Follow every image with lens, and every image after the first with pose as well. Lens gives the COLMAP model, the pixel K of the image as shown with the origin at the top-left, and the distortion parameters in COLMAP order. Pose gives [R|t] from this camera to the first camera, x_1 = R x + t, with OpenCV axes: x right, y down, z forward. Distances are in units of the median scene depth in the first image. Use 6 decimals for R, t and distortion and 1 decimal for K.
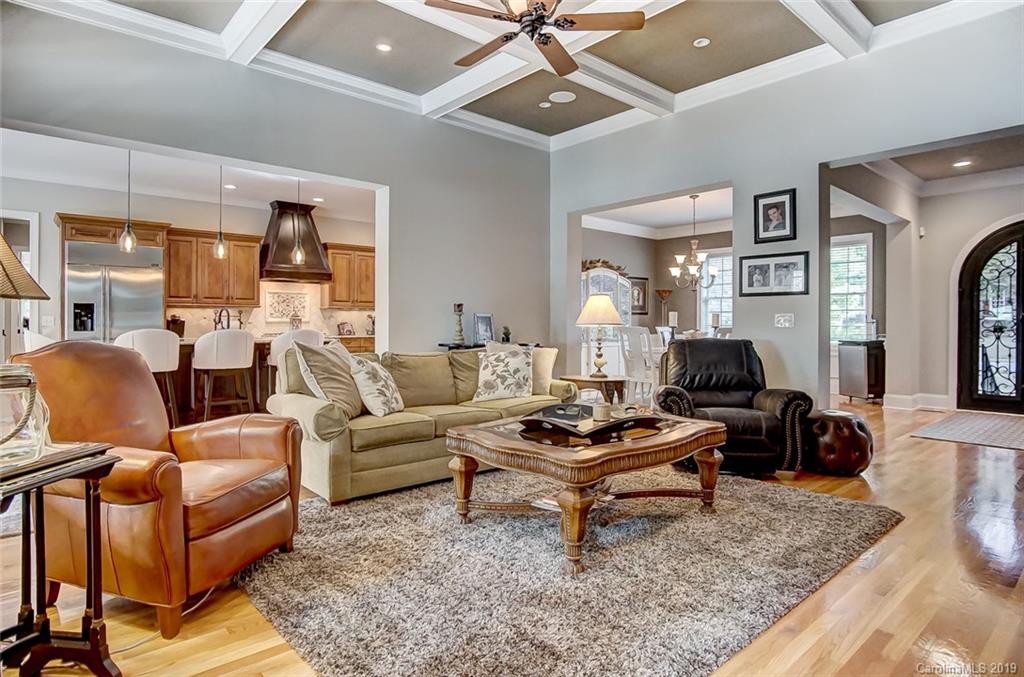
lens RADIAL K [[564.2, 0, 515.5], [0, 564.2, 323.6], [0, 0, 1]] dist [-0.026222, 0.002263]
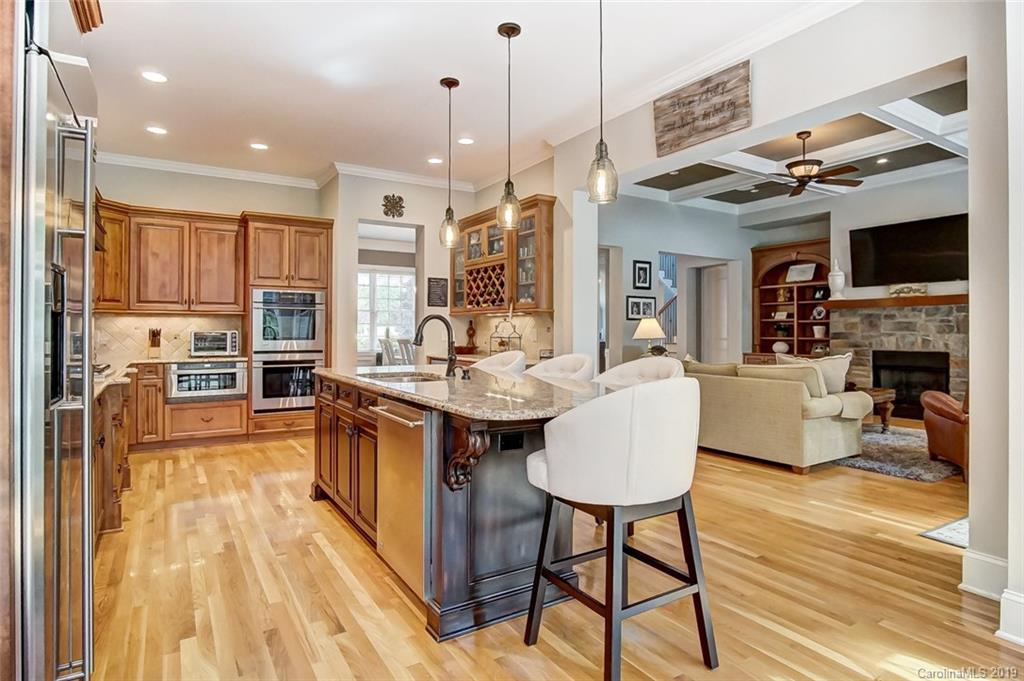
lens RADIAL K [[564.2, 0, 515.5], [0, 564.2, 325.6], [0, 0, 1]] dist [-0.026222, 0.002263]
pose [[0.161061, 0.008276, 0.986910, -0.889893], [-0.000852, 0.999966, -0.008247, -0.012429], [-0.986944, 0.000487, 0.161062, 0.739638]]
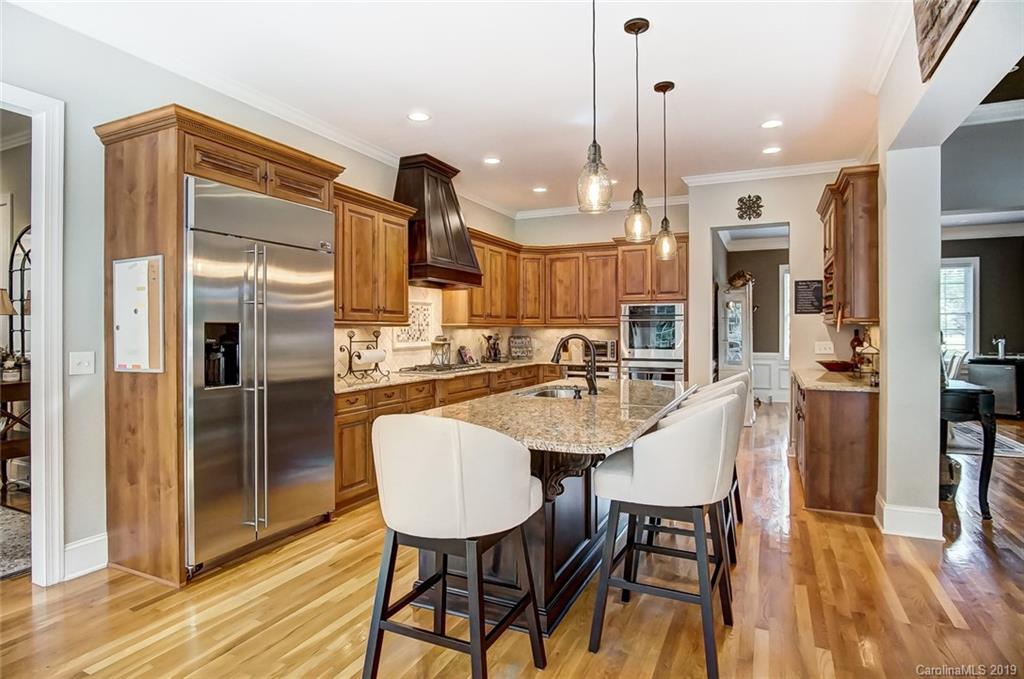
lens RADIAL K [[556.1, 0, 515.0], [0, 556.1, 336.2], [0, 0, 1]] dist [-0.024576, 0.000694]
pose [[0.913667, -0.005806, 0.406422, -0.692507], [0.001801, 0.999946, 0.010235, -0.028062], [-0.406460, -0.008620, 0.913628, 0.472355]]
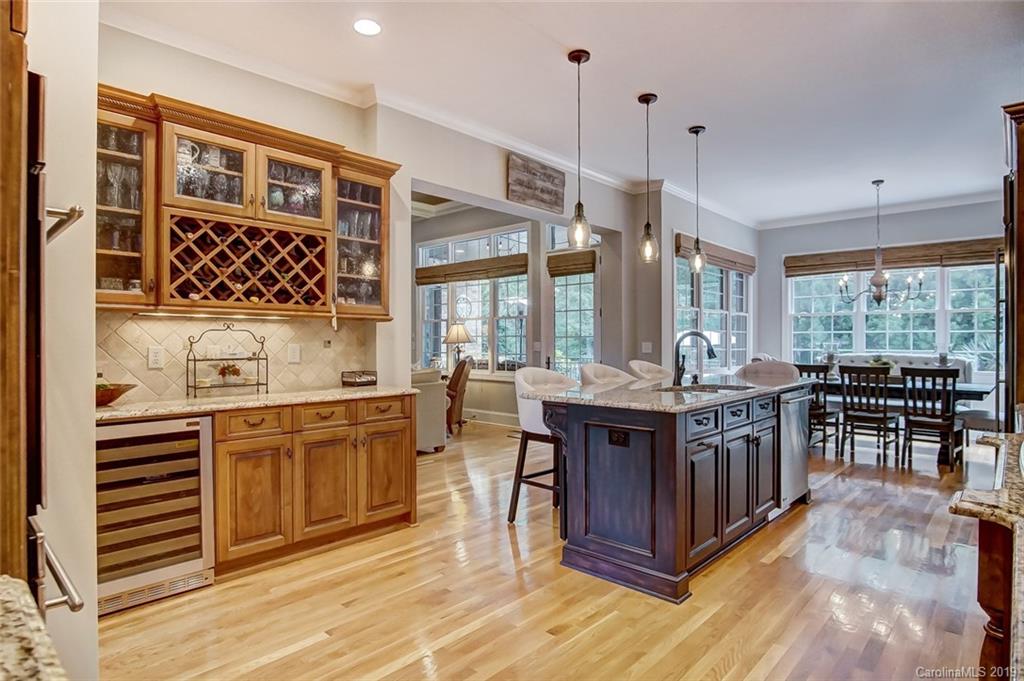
lens RADIAL K [[554.3, 0, 496.0], [0, 554.3, 344.5], [0, 0, 1]] dist [-0.003251, 0.000077]
pose [[-0.996918, -0.000654, -0.078451, -0.239772], [-0.000982, 0.999991, 0.004145, -0.015976], [0.078447, 0.004210, -0.996909, 1.354120]]
